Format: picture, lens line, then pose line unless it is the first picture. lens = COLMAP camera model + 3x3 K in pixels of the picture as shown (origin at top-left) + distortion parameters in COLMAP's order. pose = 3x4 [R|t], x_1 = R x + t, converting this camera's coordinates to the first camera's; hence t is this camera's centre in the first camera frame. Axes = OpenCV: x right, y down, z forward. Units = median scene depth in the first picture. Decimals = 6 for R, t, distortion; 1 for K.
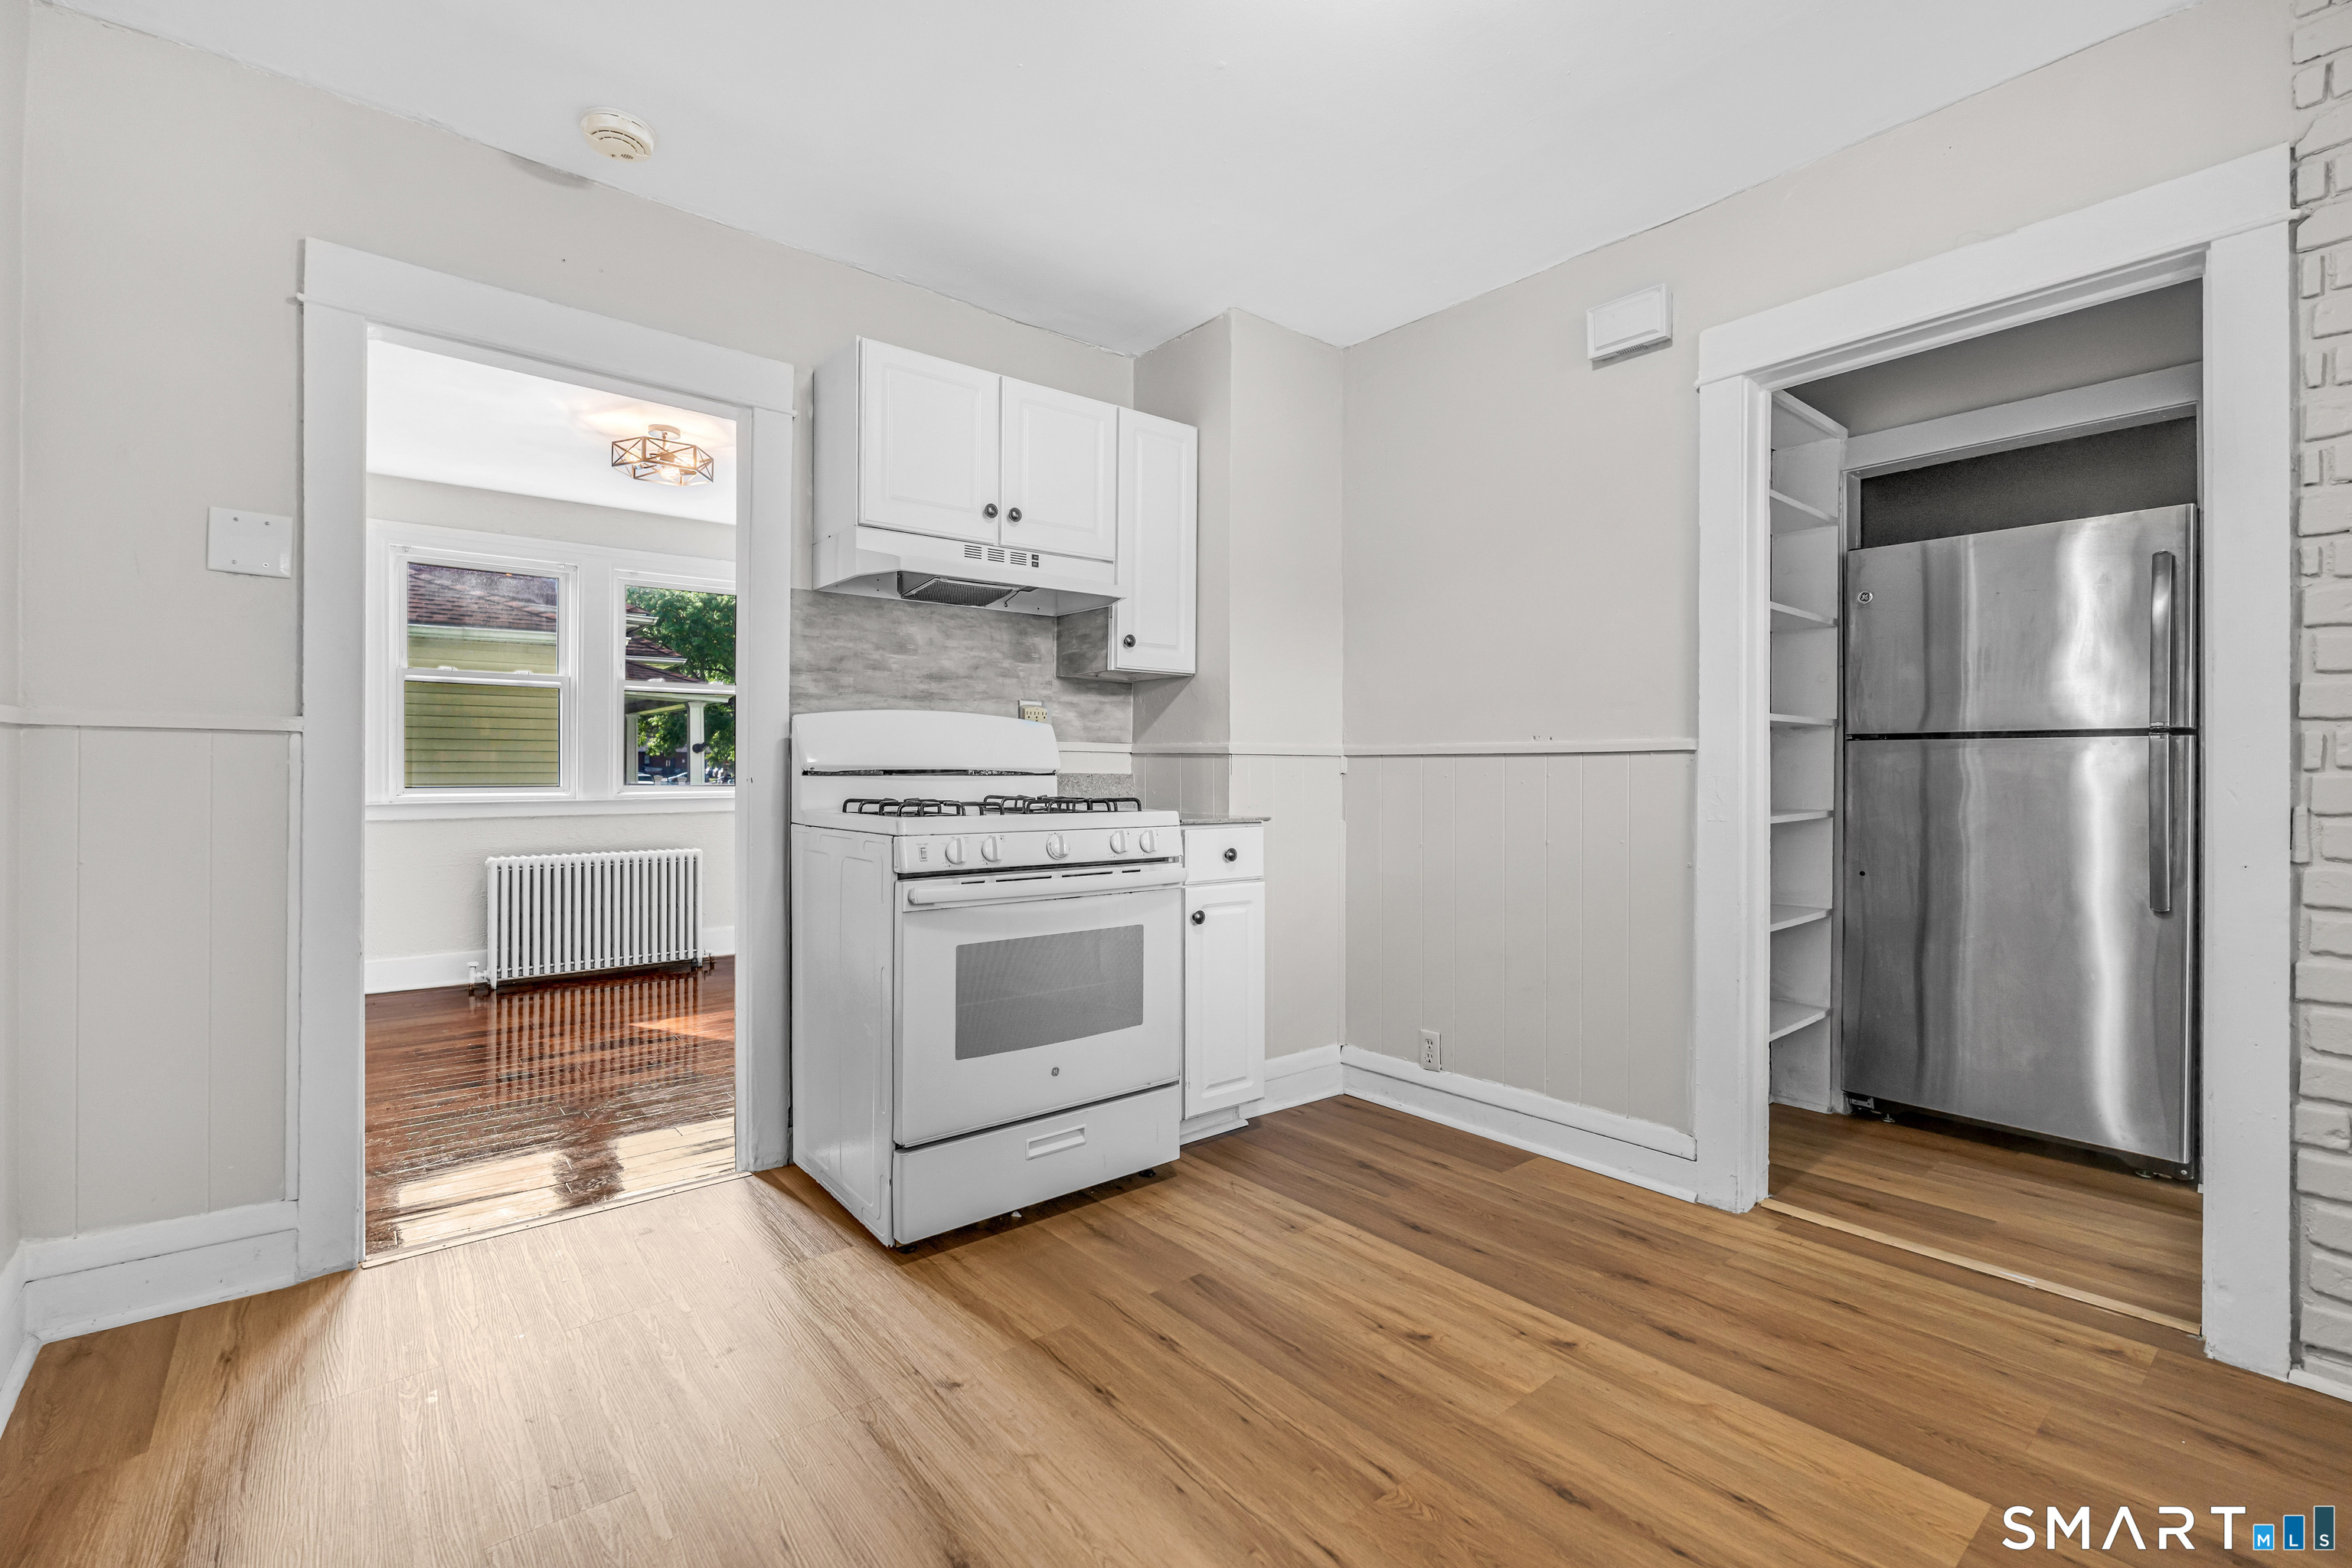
lens RADIAL K [[1030.4, 0, 1163.8], [0, 1030.4, 787.5], [0, 0, 1]] dist [-0.001864, 0.000347]
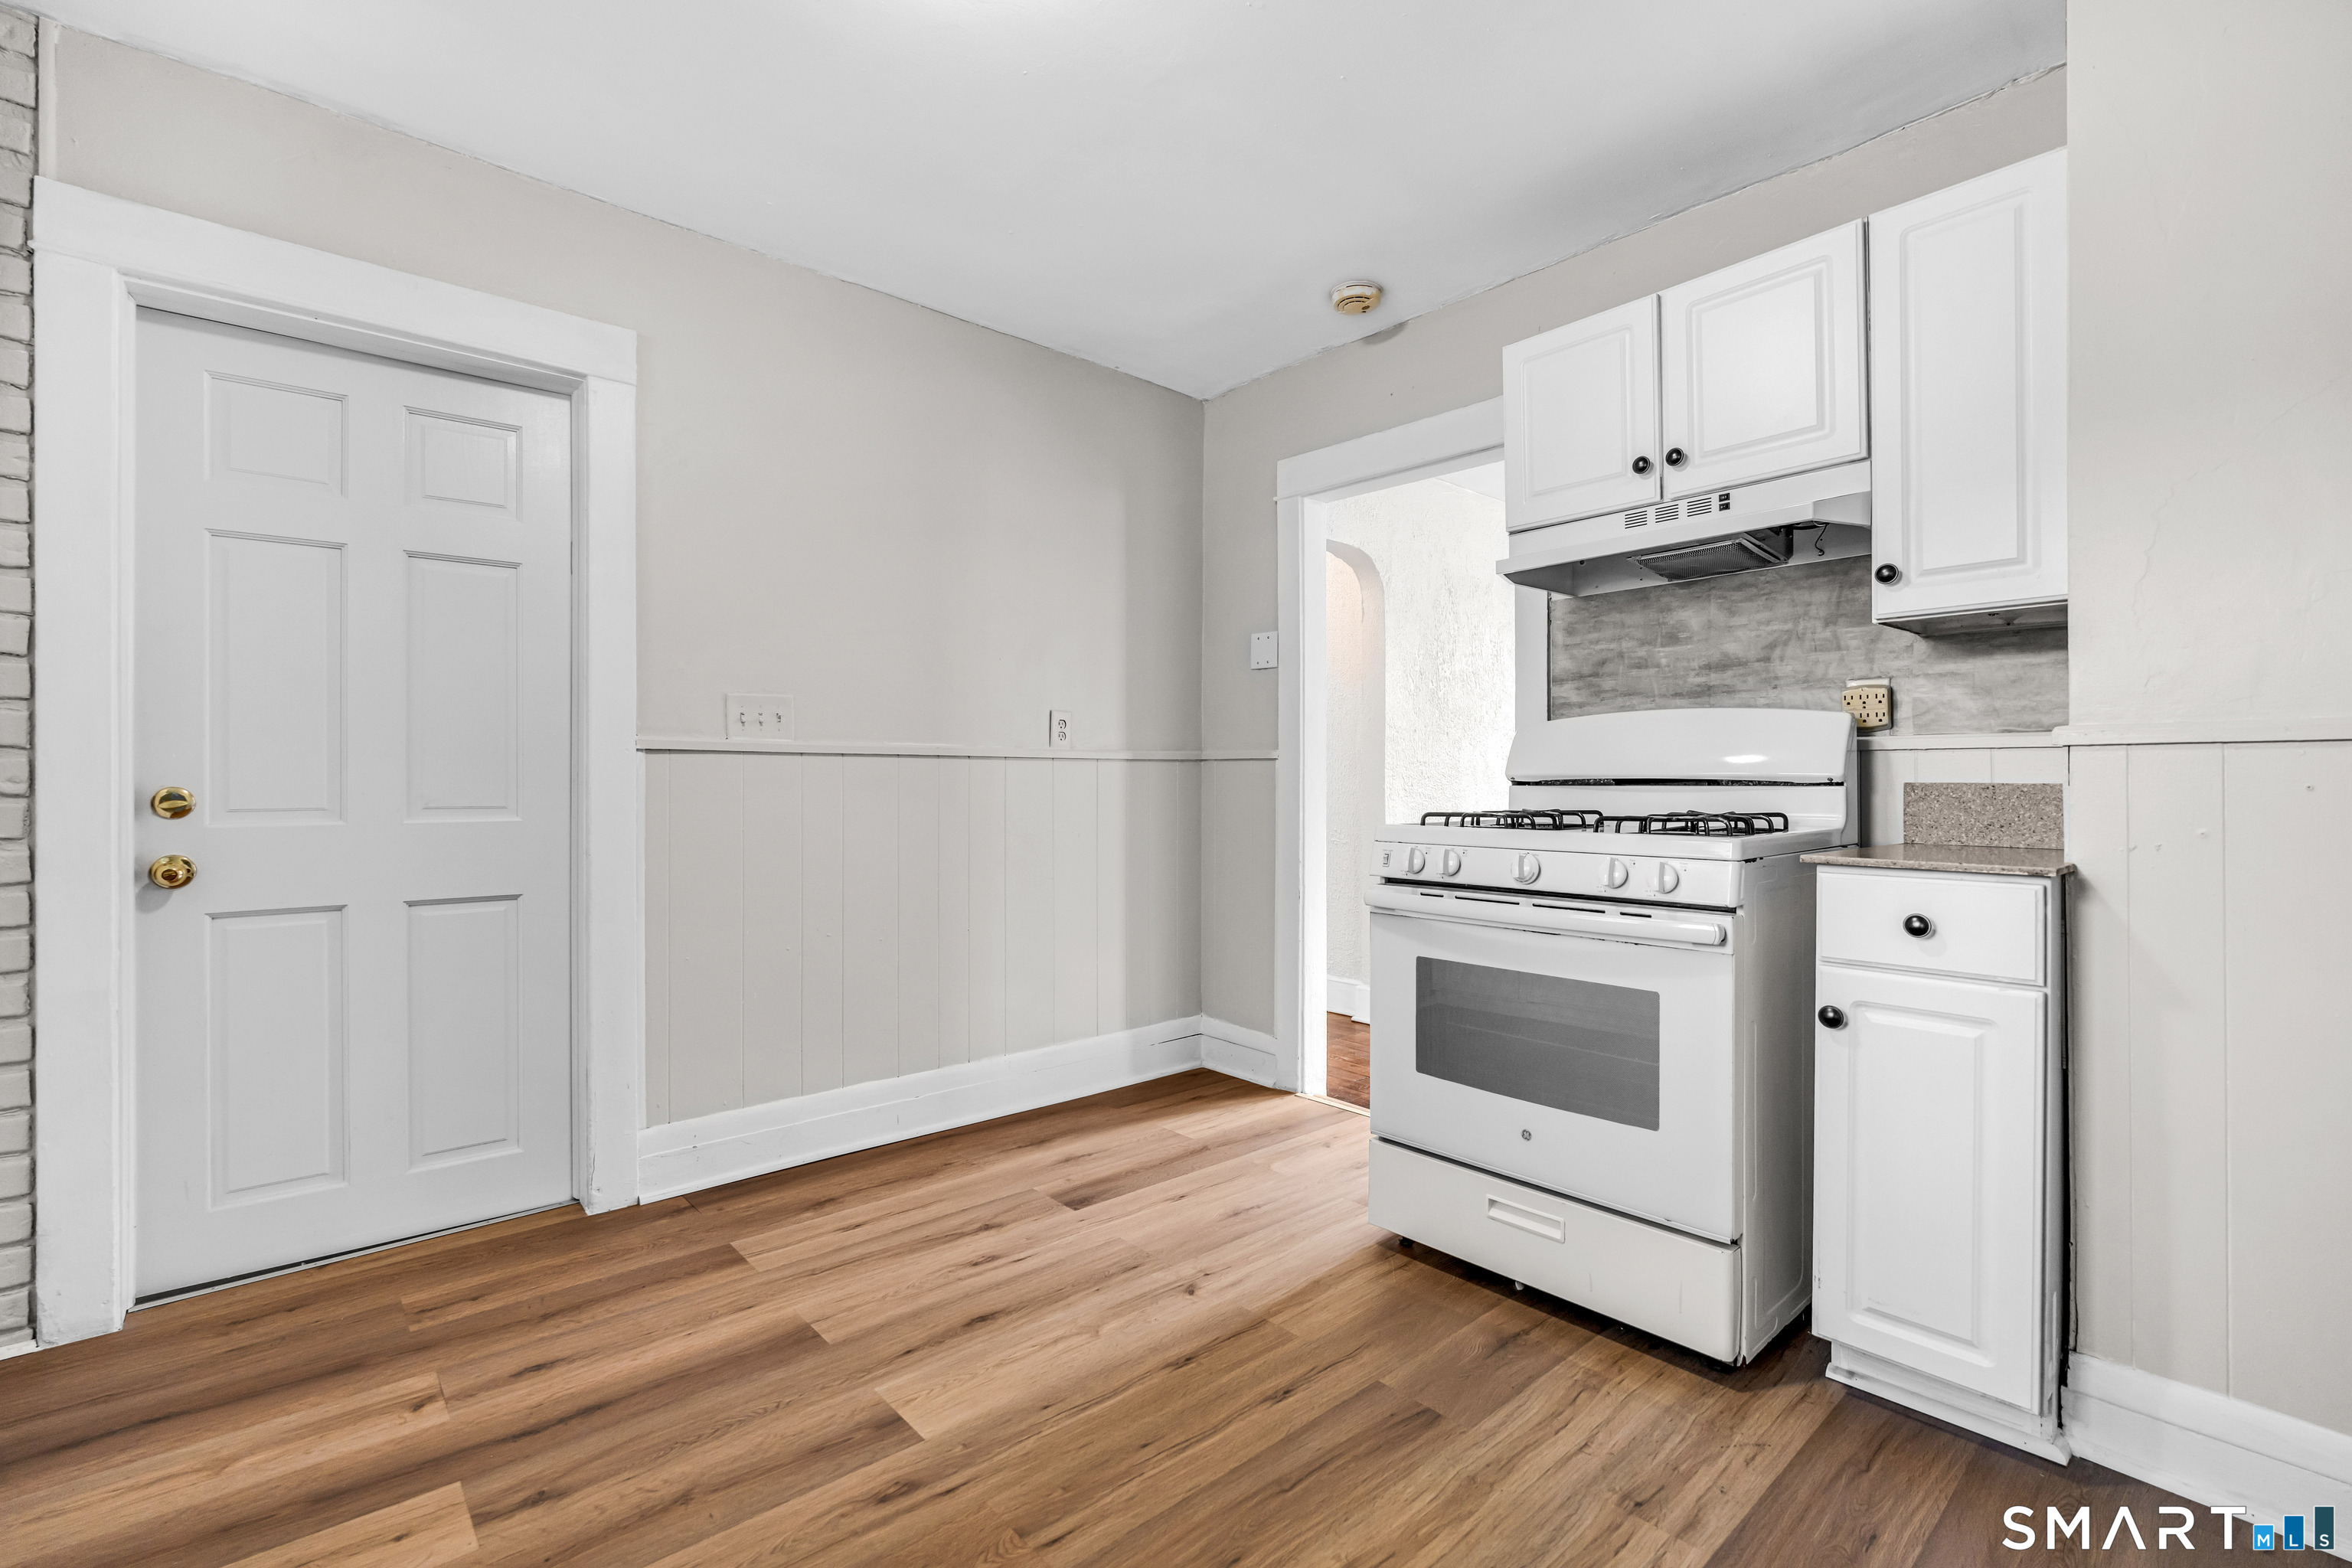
lens RADIAL K [[1036.7, 0, 1203.3], [0, 1036.7, 793.5], [0, 0, 1]] dist [-0.001659, 0.000362]
pose [[0.056946, 0.008161, -0.998344, 0.708901], [-0.016235, 0.999842, 0.007247, -0.005953], [0.998245, 0.015795, 0.057070, 0.666402]]
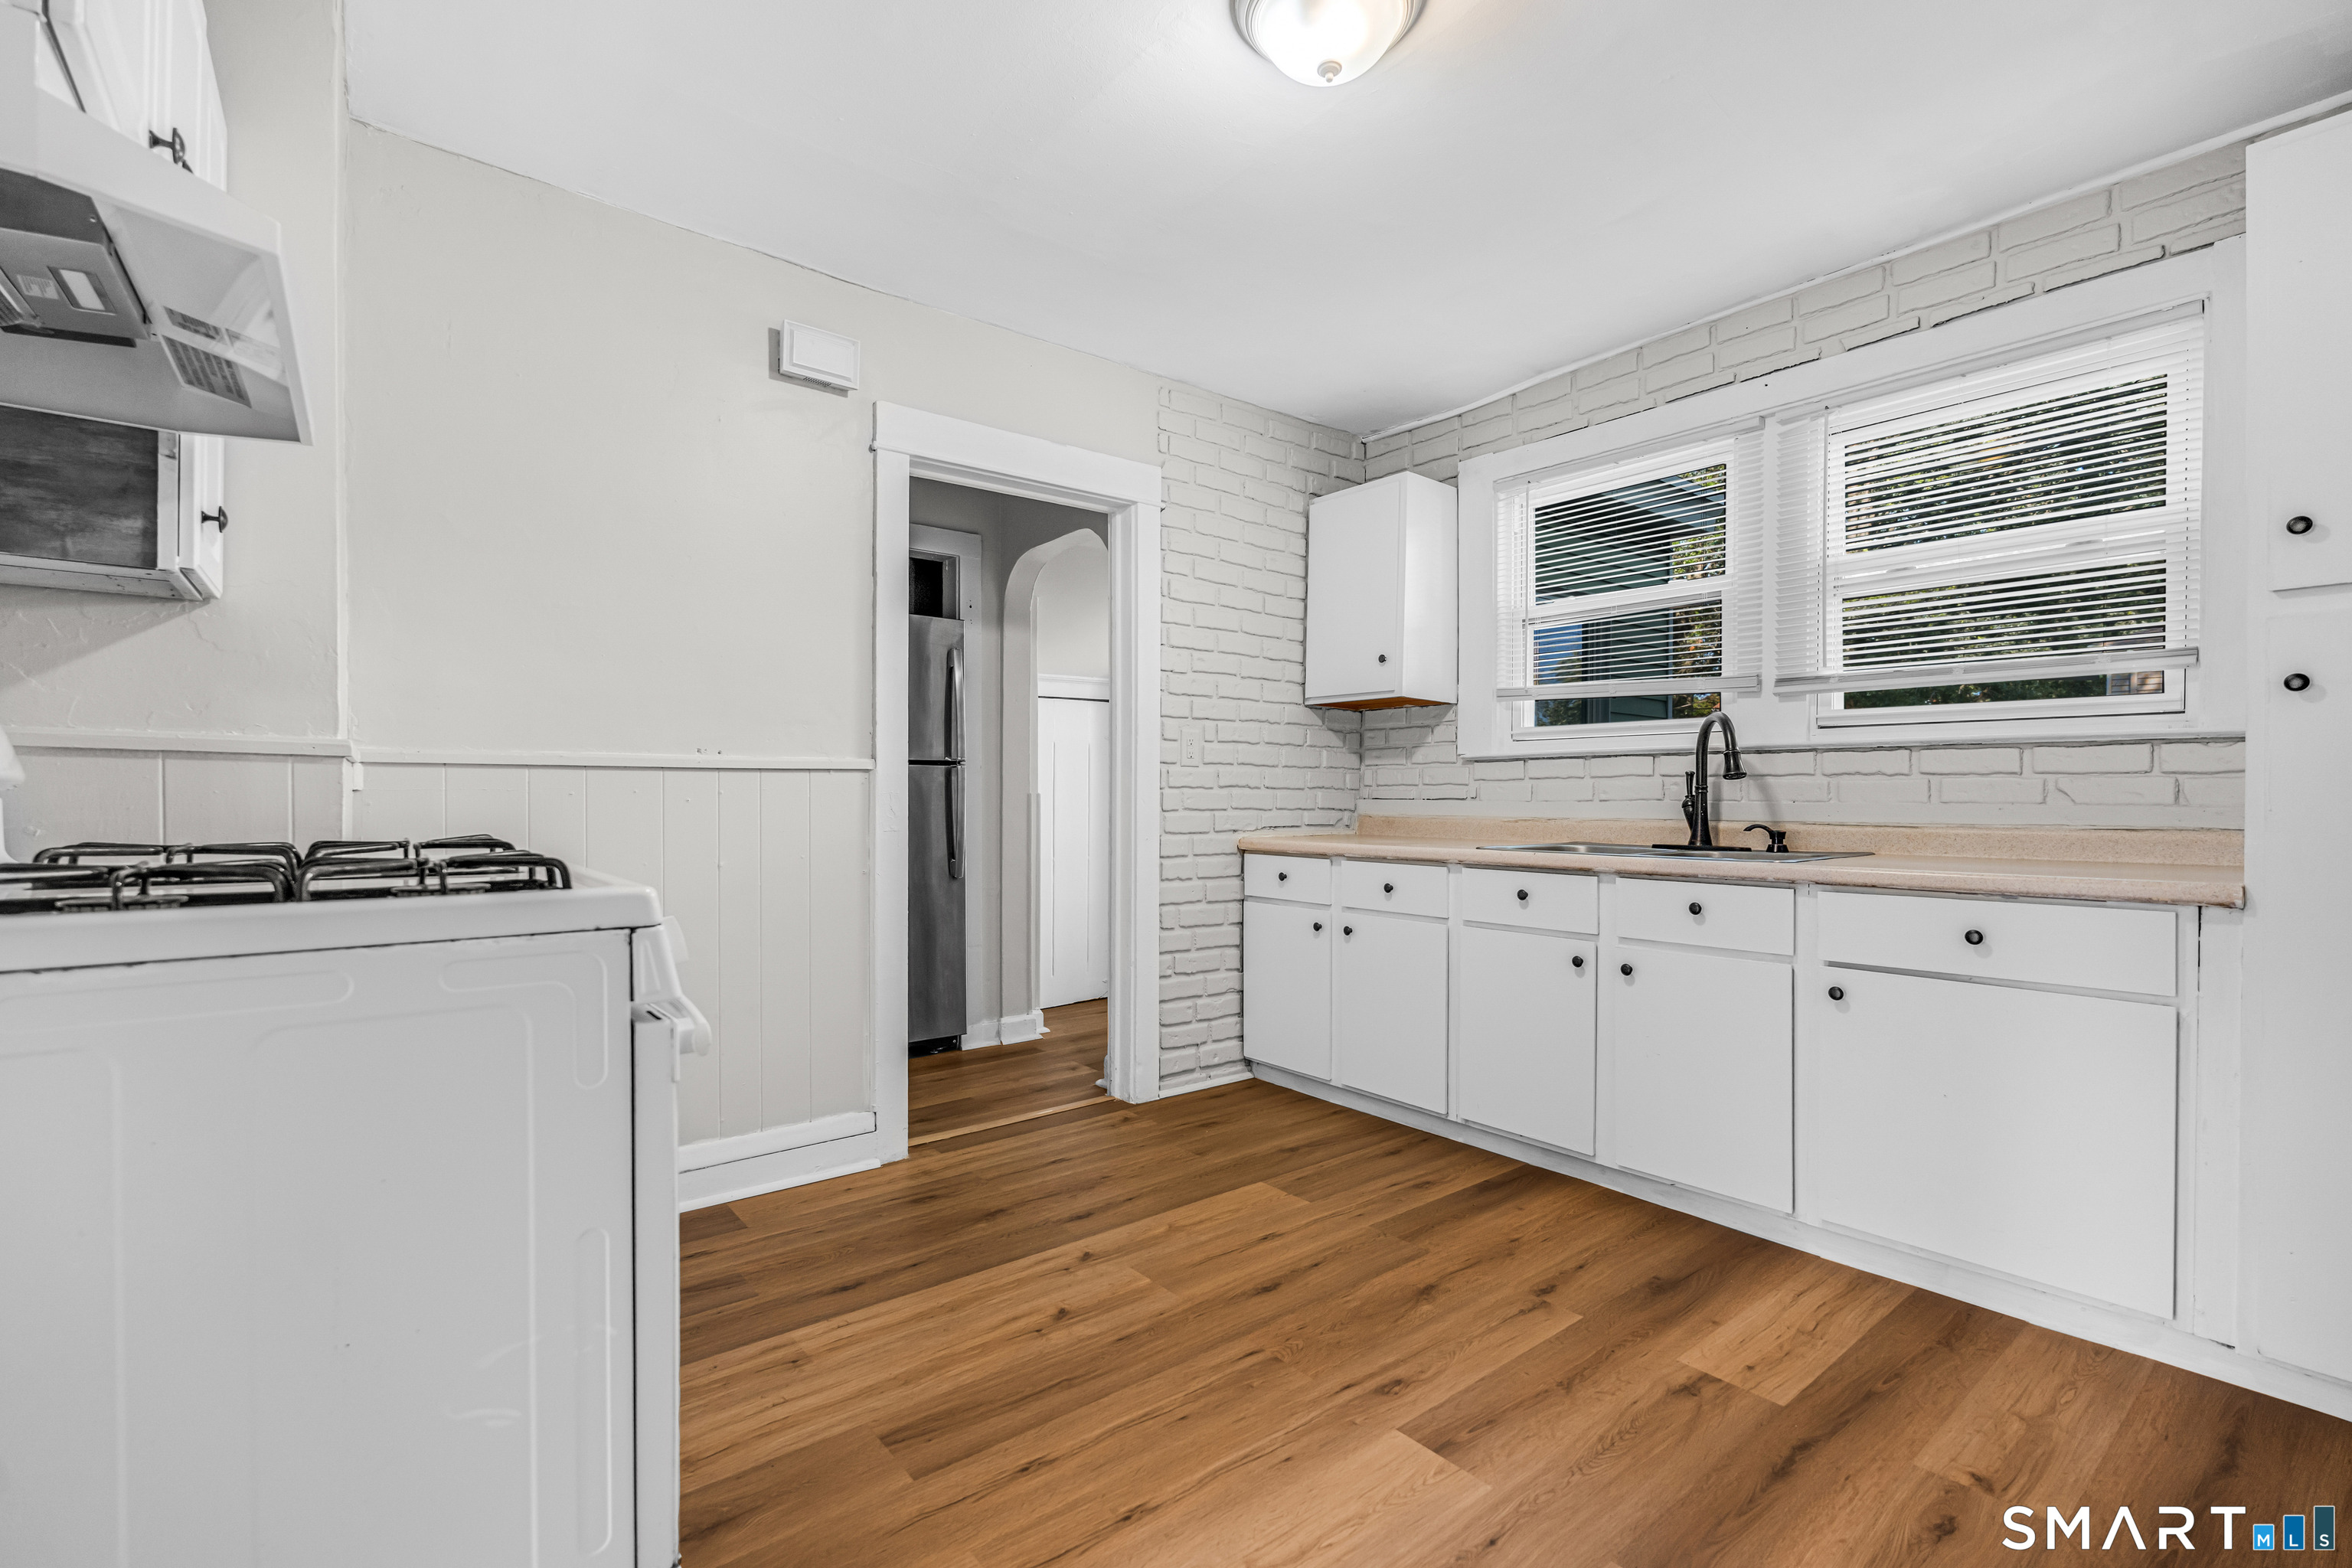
lens RADIAL K [[1045.5, 0, 1177.5], [0, 1045.5, 796.8], [0, 0, 1]] dist [-0.000616, 0.000173]
pose [[0.013530, -0.005419, 0.999894, -0.648016], [0.013776, 0.999891, 0.005232, -0.007970], [-0.999814, 0.013703, 0.013603, 0.662059]]
